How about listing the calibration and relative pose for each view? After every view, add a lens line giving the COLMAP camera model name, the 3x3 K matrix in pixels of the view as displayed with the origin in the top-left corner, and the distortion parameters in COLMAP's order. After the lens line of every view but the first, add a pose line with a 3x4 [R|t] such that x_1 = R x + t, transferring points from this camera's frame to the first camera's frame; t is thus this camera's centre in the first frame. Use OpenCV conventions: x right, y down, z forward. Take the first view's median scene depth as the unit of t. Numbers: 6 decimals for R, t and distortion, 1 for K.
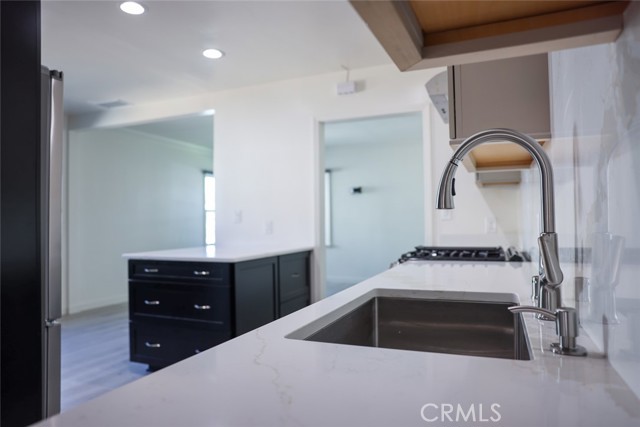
lens RADIAL K [[439.6, 0, 322.0], [0, 439.6, 211.2], [0, 0, 1]] dist [-0.037550, 0.000385]
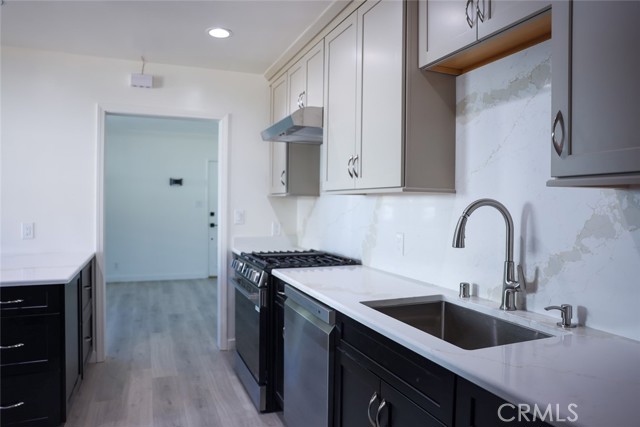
lens RADIAL K [[439.6, 0, 321.1], [0, 439.6, 212.7], [0, 0, 1]] dist [-0.037550, 0.000385]
pose [[0.722872, 0.009776, 0.690913, -0.306228], [-0.036003, 0.999075, 0.023532, -0.039344], [-0.690043, -0.041886, 0.722555, 0.066241]]
